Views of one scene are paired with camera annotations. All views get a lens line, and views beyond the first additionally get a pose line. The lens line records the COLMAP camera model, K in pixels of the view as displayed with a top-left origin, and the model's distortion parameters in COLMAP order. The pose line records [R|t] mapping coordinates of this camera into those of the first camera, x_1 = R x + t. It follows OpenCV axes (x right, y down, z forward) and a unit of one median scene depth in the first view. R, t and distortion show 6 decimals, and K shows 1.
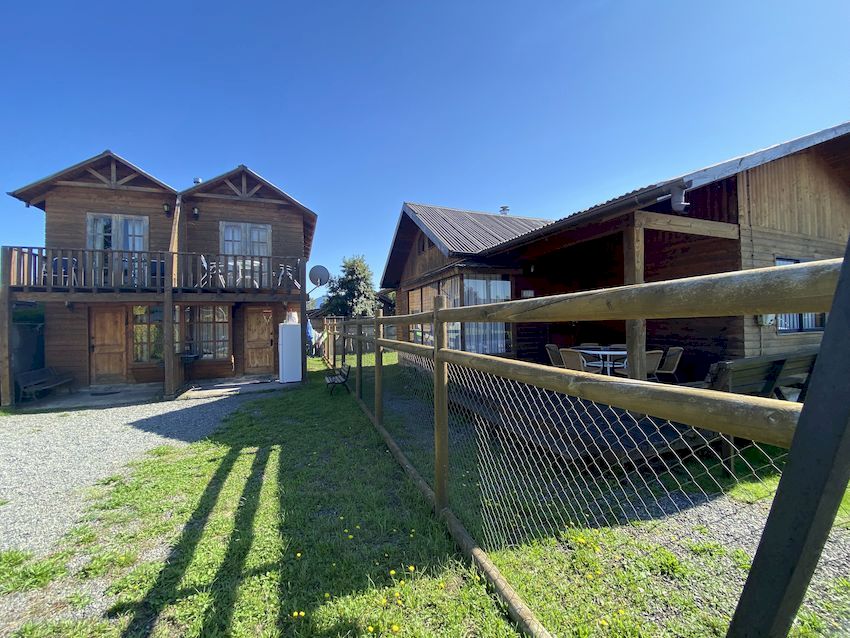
lens RADIAL K [[347.2, 0, 421.9], [0, 347.2, 316.1], [0, 0, 1]] dist [0.025123, -0.025715]
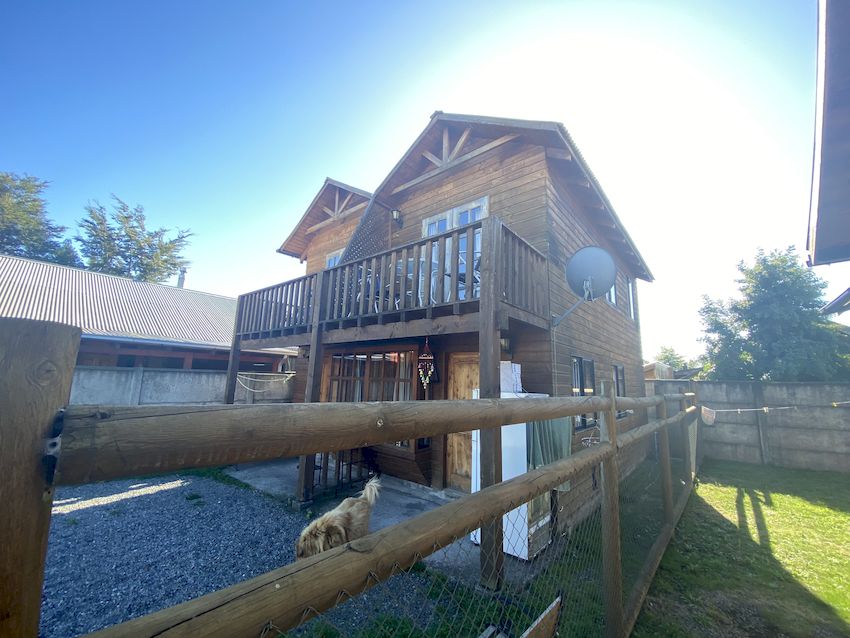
lens RADIAL K [[344.2, 0, 423.9], [0, 344.2, 317.4], [0, 0, 1]] dist [0.028761, -0.025767]
pose [[0.501120, -0.122700, -0.856635, -0.104445], [-0.025636, 0.987358, -0.156421, 0.004548], [0.864998, 0.100346, 0.491639, 1.174578]]
